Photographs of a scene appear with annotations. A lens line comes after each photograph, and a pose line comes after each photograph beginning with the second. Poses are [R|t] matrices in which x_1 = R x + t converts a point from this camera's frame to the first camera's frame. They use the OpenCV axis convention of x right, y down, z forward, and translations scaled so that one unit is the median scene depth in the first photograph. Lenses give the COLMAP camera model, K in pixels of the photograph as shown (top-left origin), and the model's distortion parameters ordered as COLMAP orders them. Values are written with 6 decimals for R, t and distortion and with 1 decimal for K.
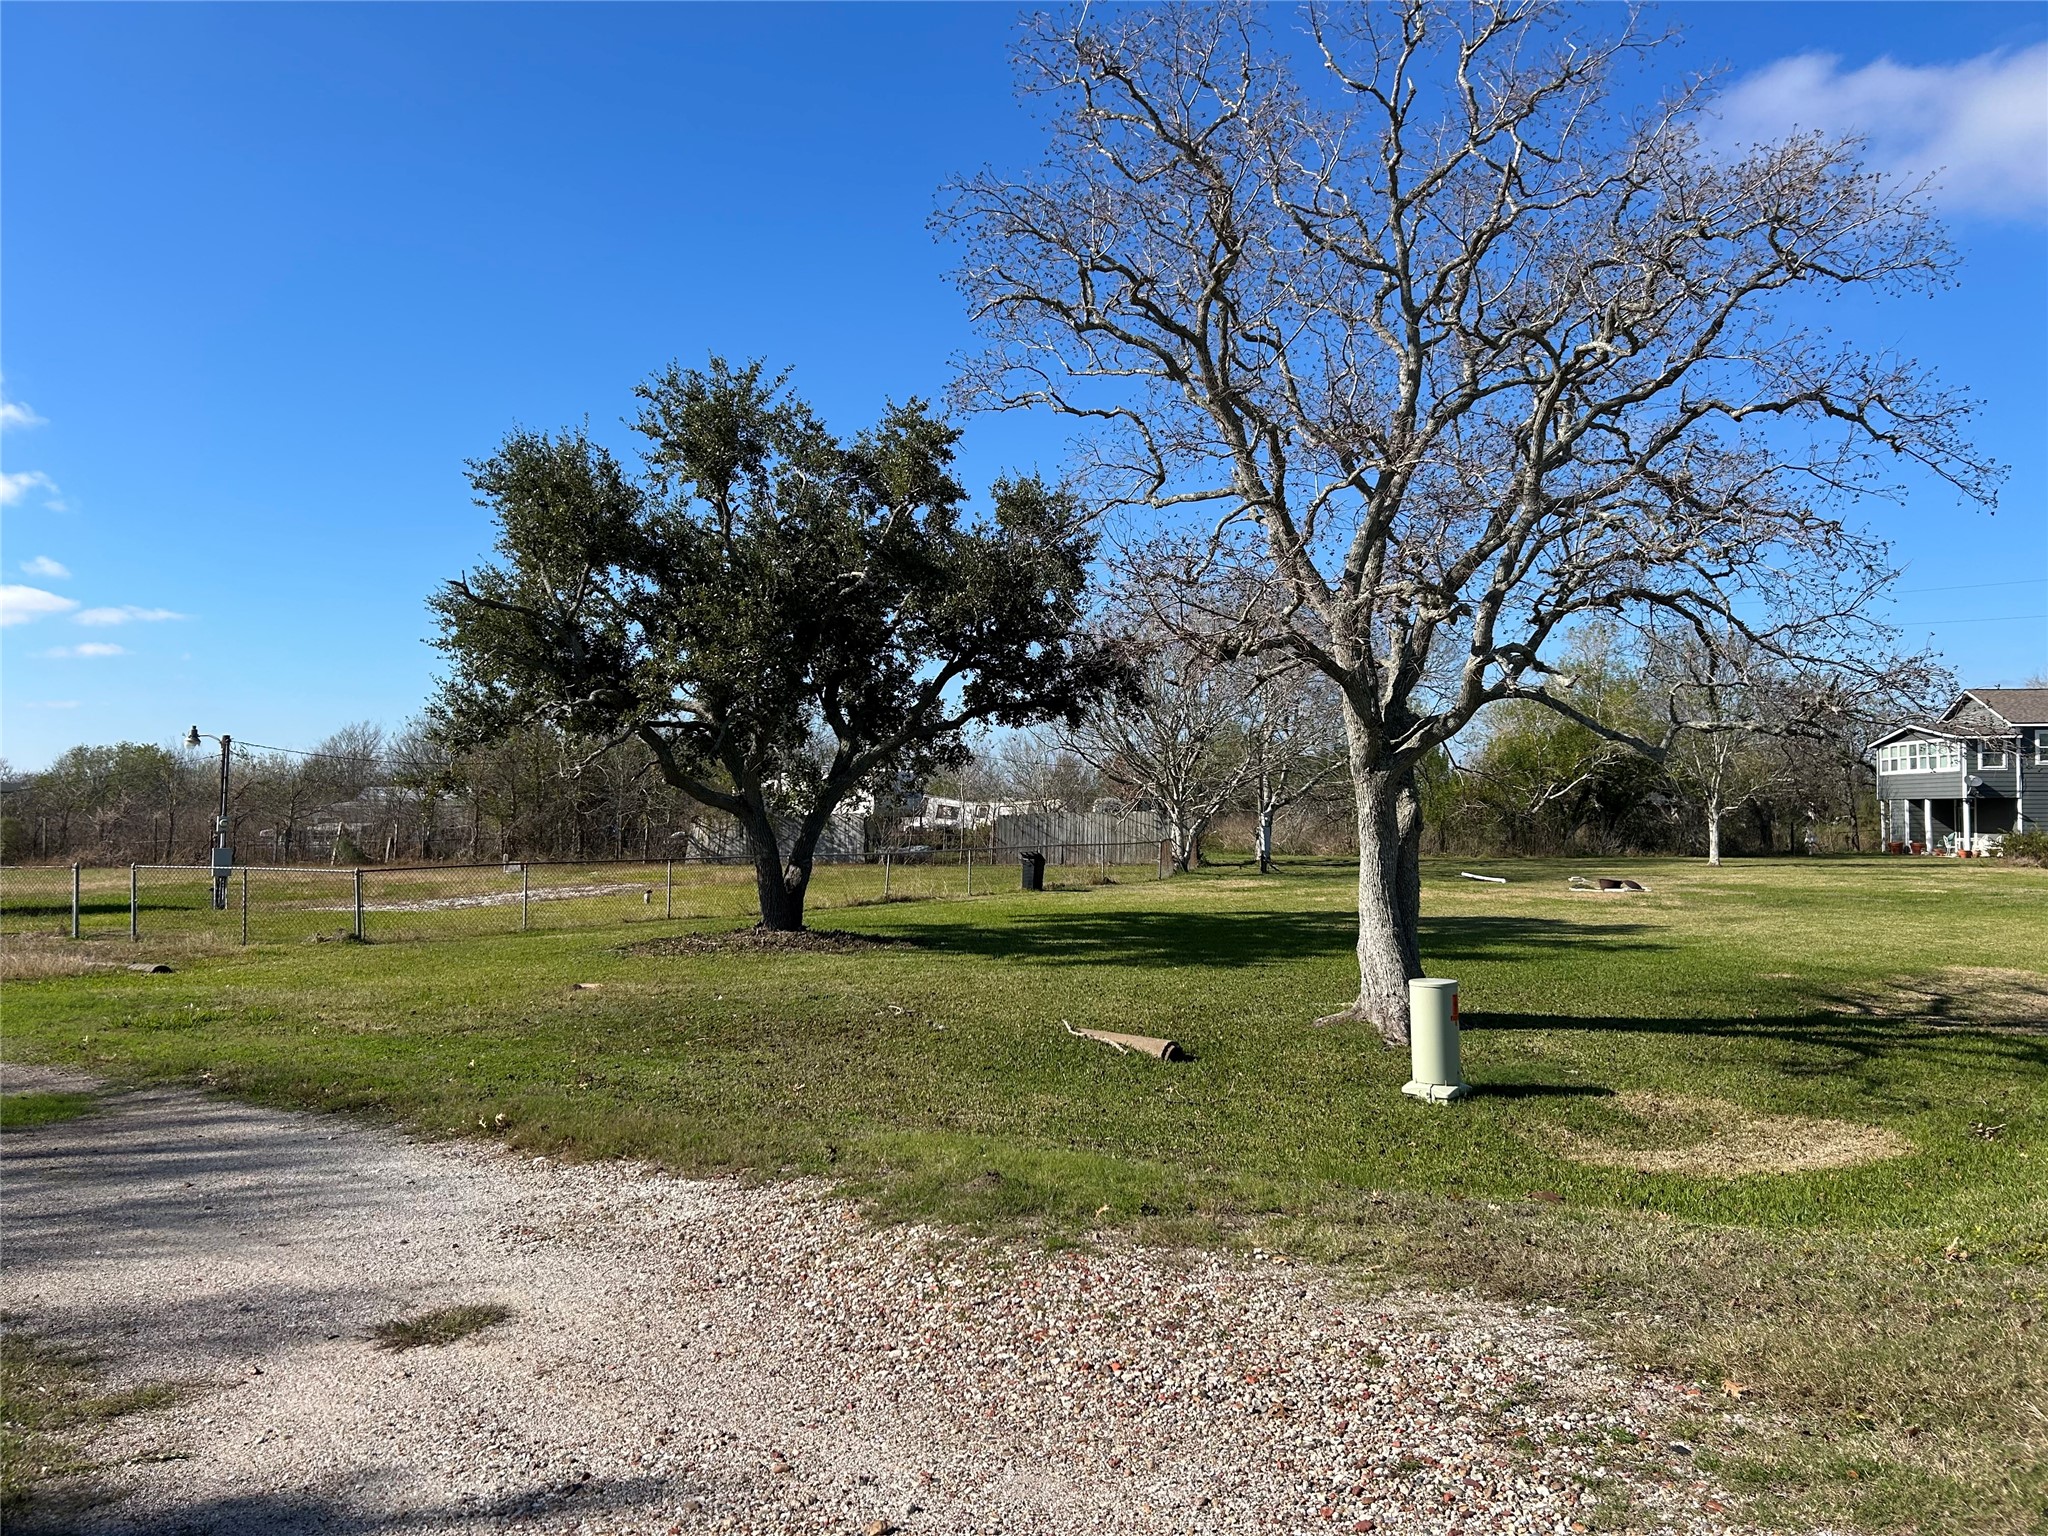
lens RADIAL K [[1527.8, 0, 1014.3], [0, 1527.8, 762.9], [0, 0, 1]] dist [0.040807, -0.030633]
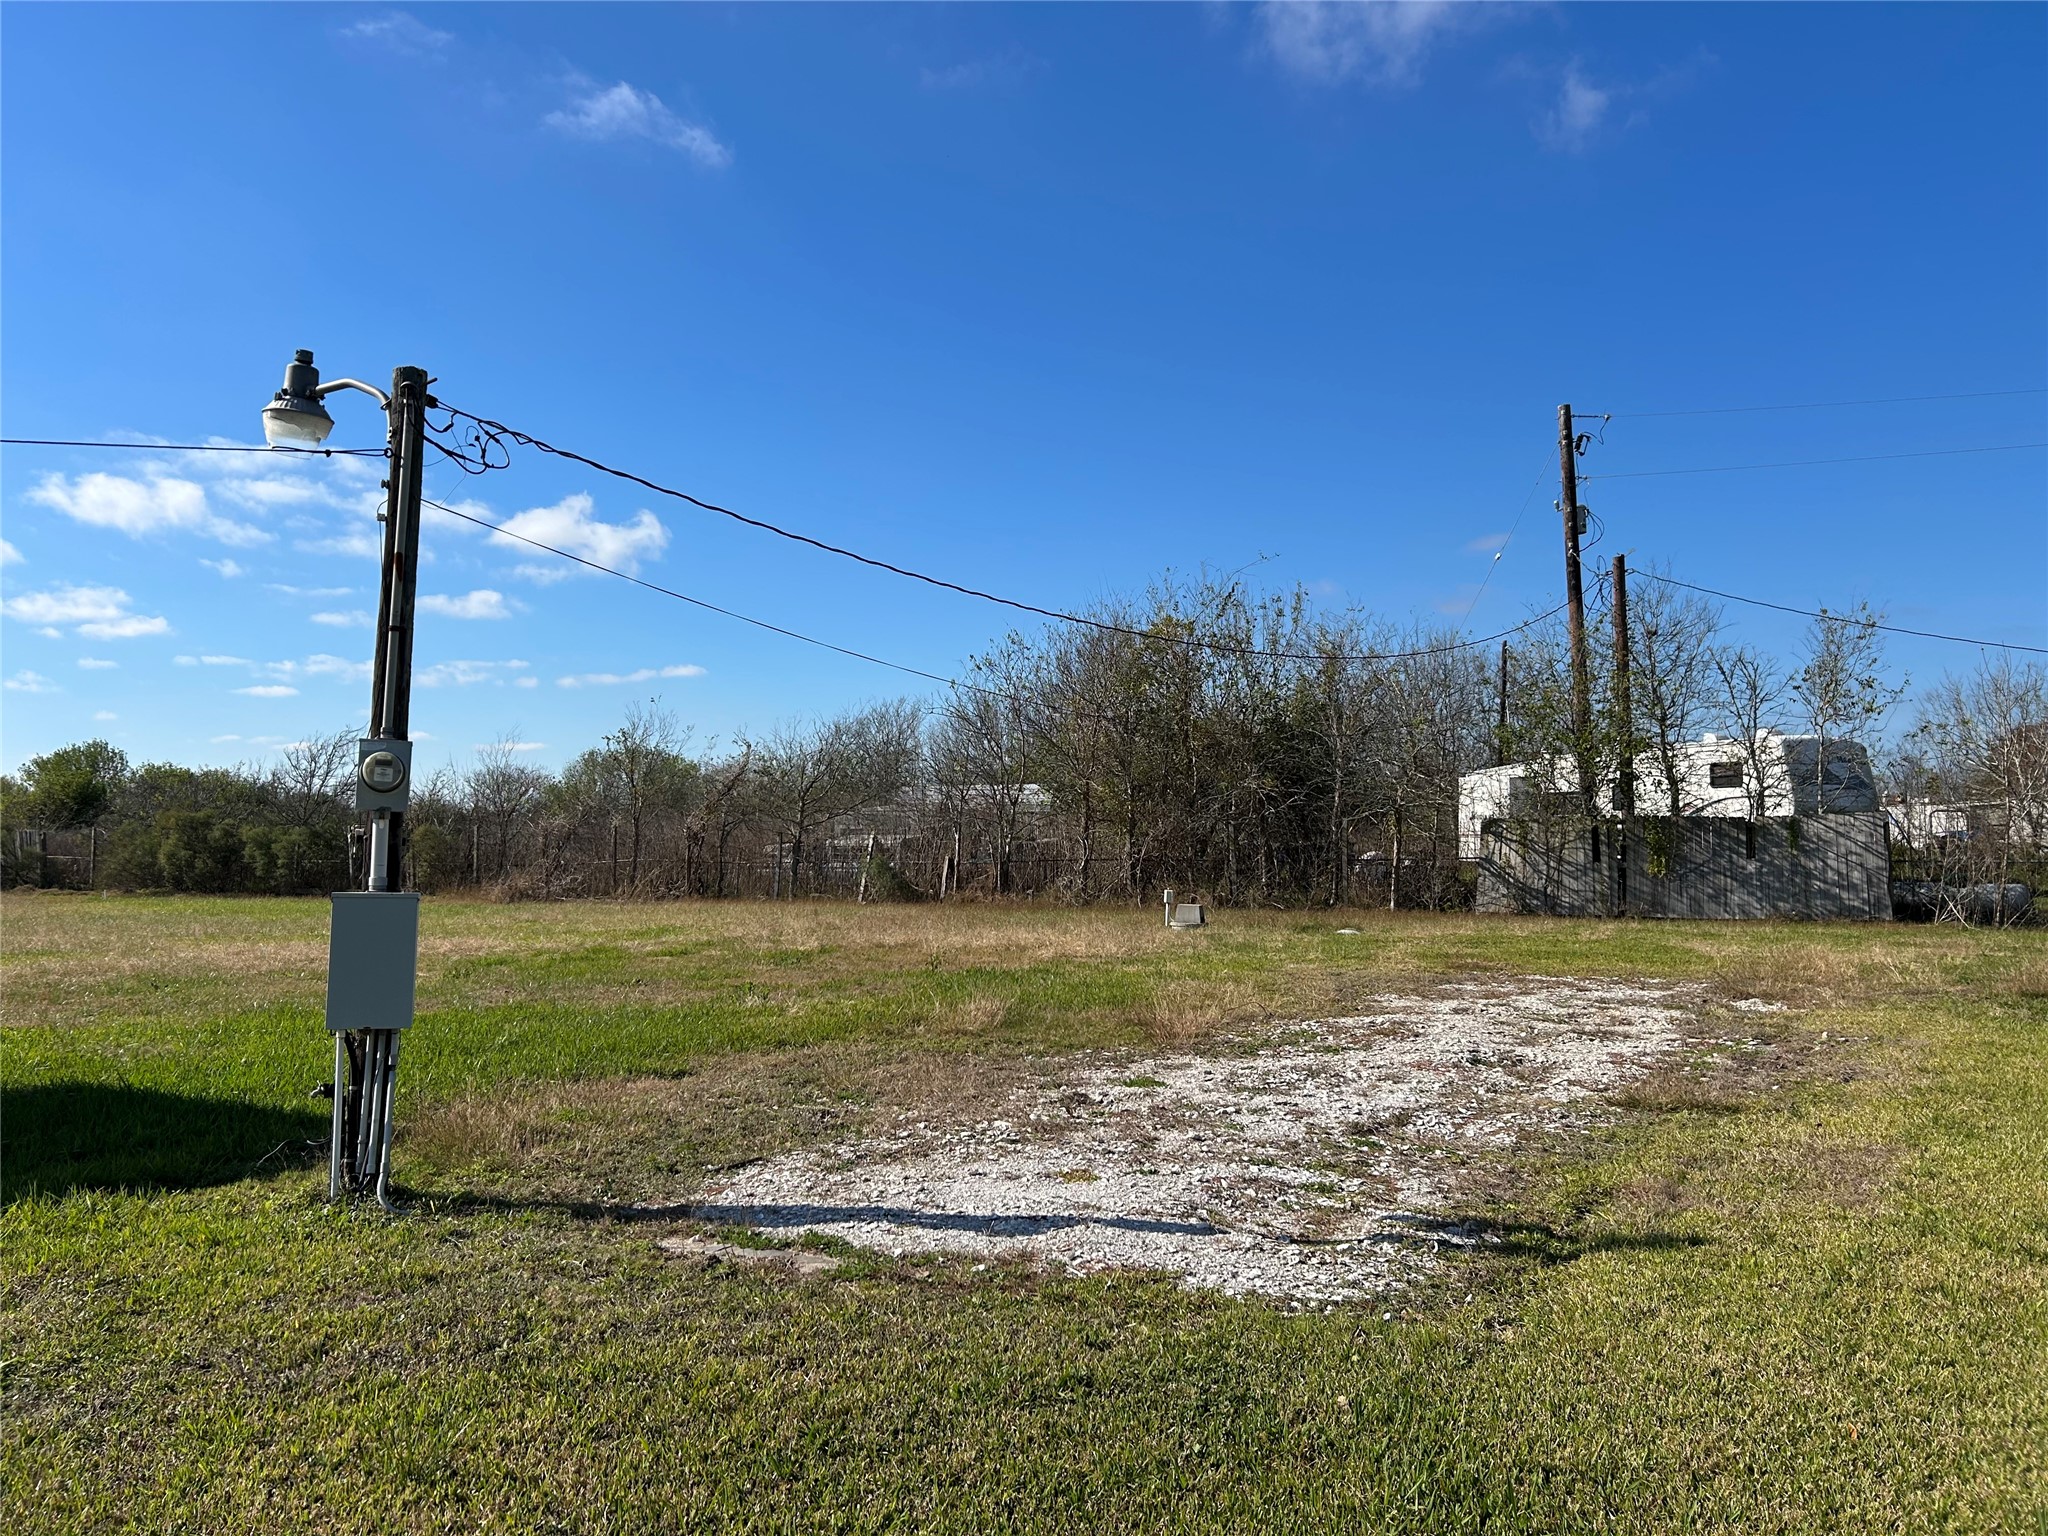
lens RADIAL K [[1527.8, 0, 1014.3], [0, 1527.8, 762.9], [0, 0, 1]] dist [0.040807, -0.030633]
pose [[0.950562, -0.012446, -0.310284, -0.183565], [0.007178, 0.999810, -0.018114, 0.021350], [0.310451, 0.014992, 0.950471, 0.412310]]
